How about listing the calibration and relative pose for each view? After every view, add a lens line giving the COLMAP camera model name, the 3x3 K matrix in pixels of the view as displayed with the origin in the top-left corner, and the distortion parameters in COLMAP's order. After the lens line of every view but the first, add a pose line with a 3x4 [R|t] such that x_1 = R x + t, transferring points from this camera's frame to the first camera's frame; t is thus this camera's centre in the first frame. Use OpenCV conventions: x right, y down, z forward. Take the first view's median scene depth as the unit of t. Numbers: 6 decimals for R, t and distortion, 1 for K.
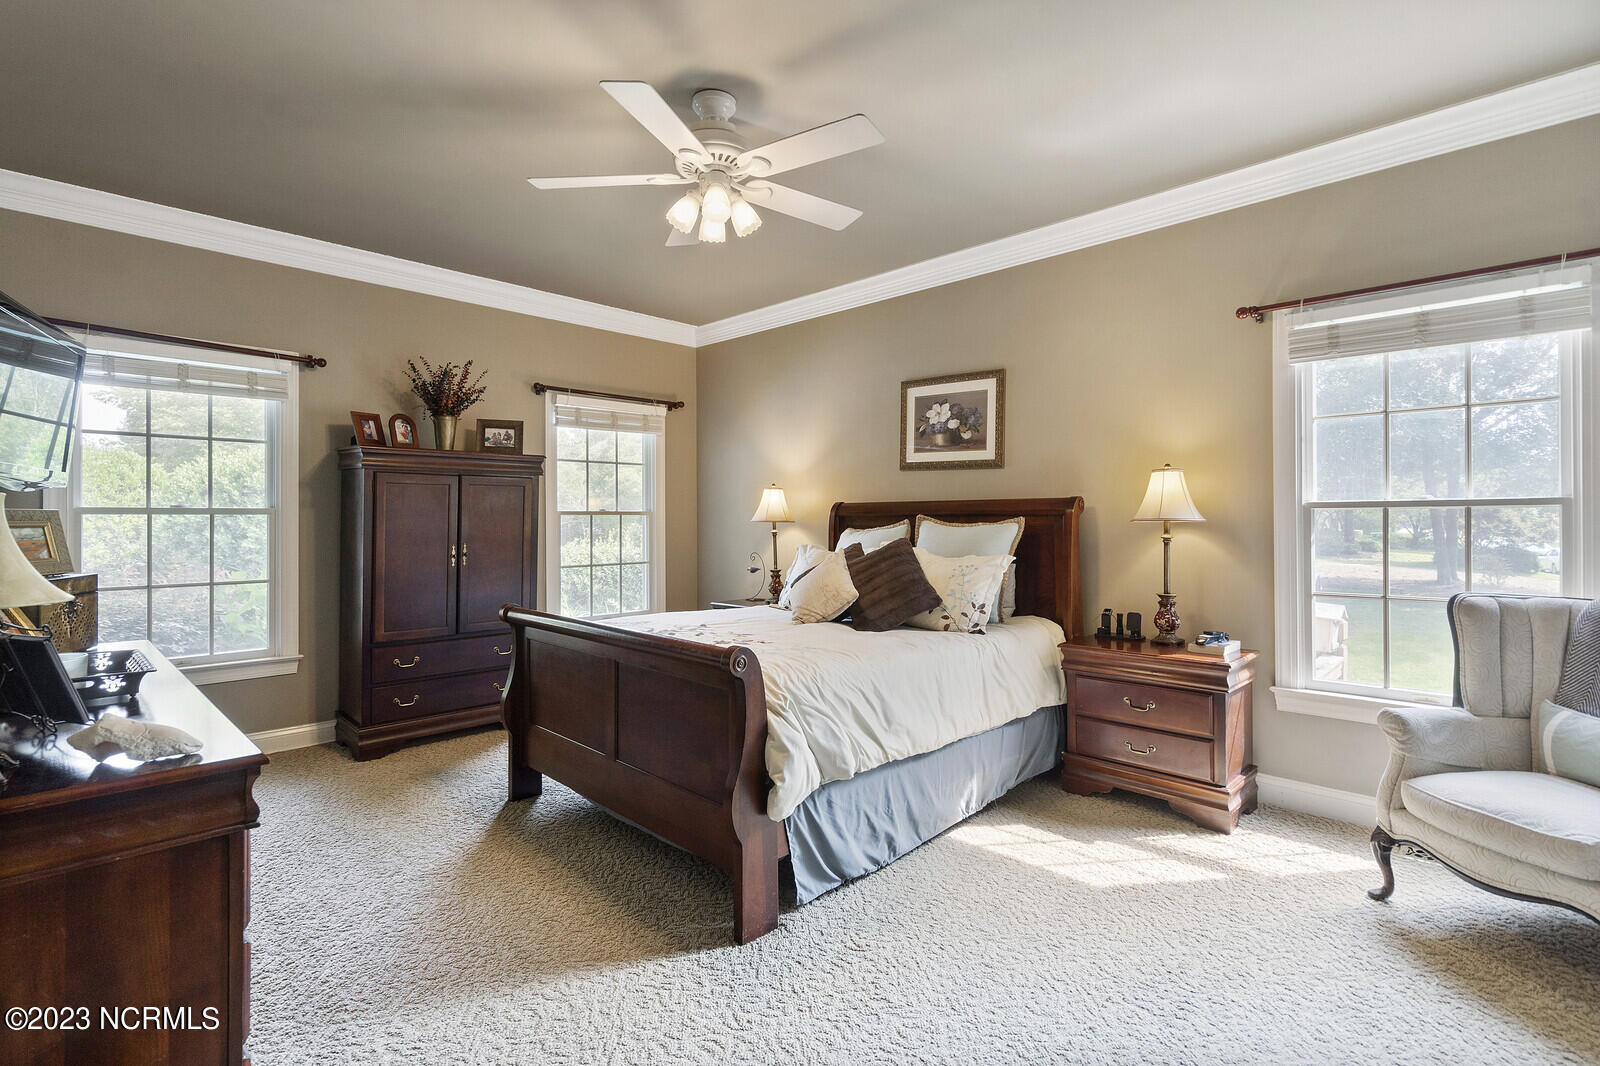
lens RADIAL K [[778.4, 0, 844.9], [0, 778.4, 523.9], [0, 0, 1]] dist [0.000820, 0.000026]
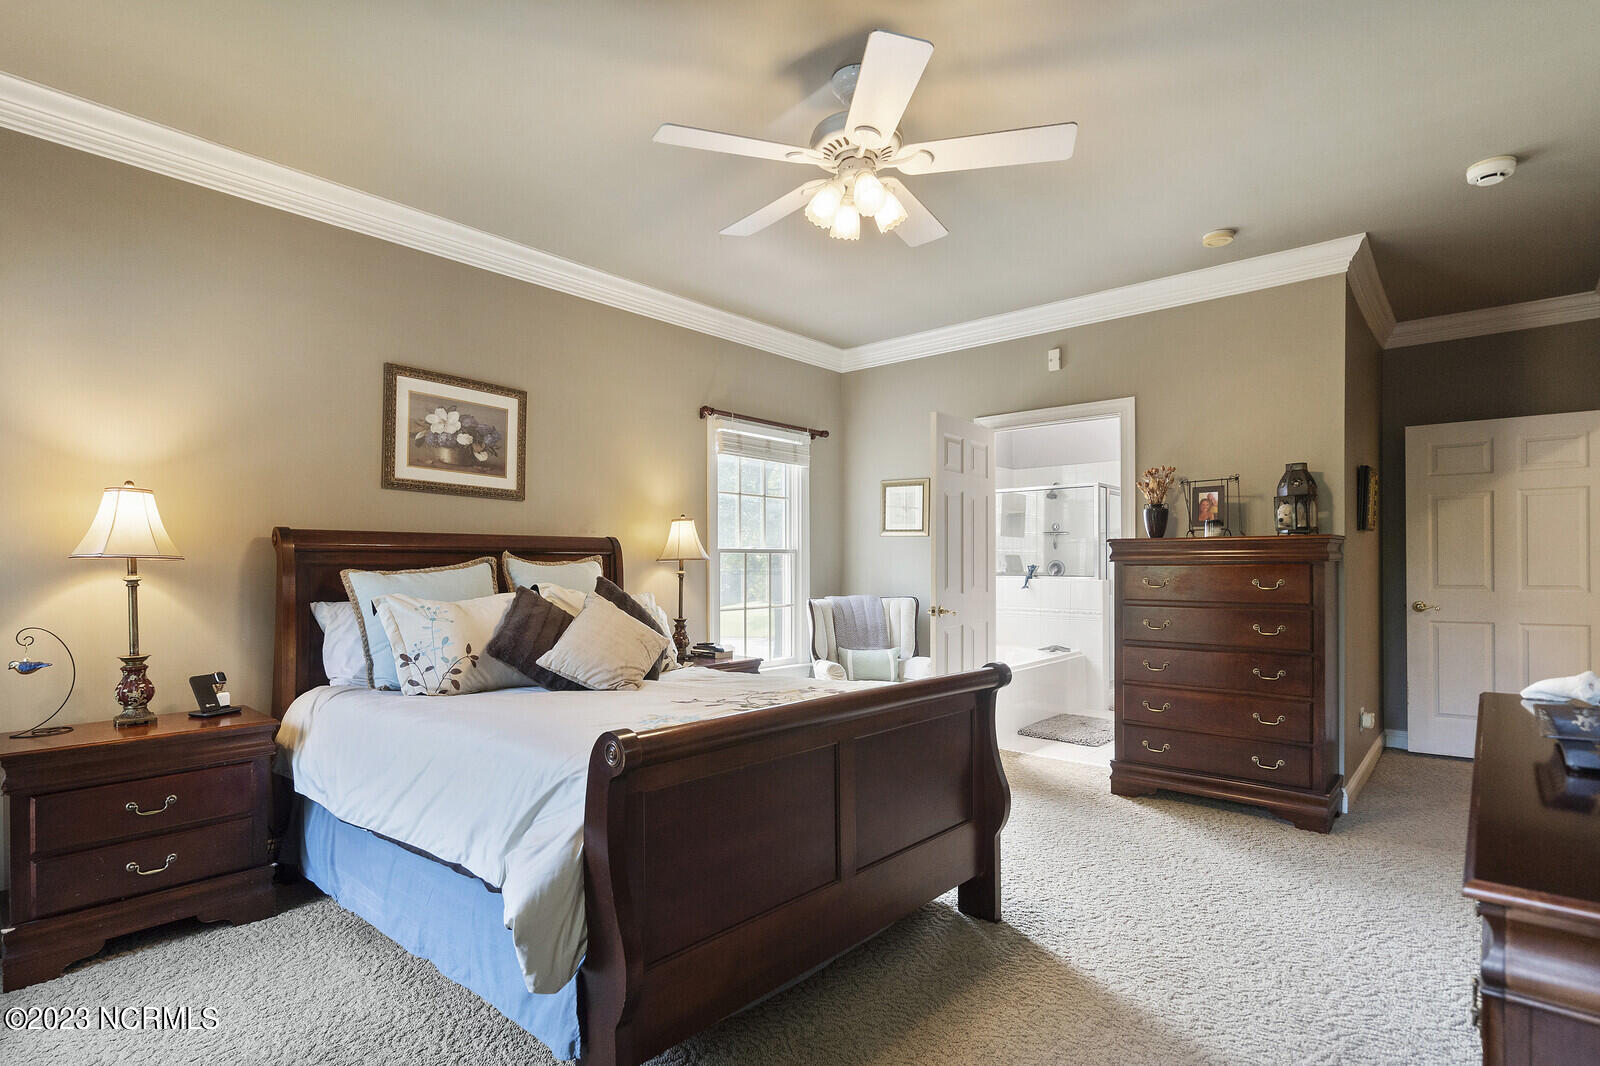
lens RADIAL K [[778.4, 0, 844.9], [0, 778.4, 523.9], [0, 0, 1]] dist [0.000820, 0.000026]
pose [[-0.073814, 0.045255, 0.996245, -0.690877], [-0.000203, 0.998969, -0.045394, -0.004355], [-0.997272, -0.003553, -0.073729, 0.668849]]
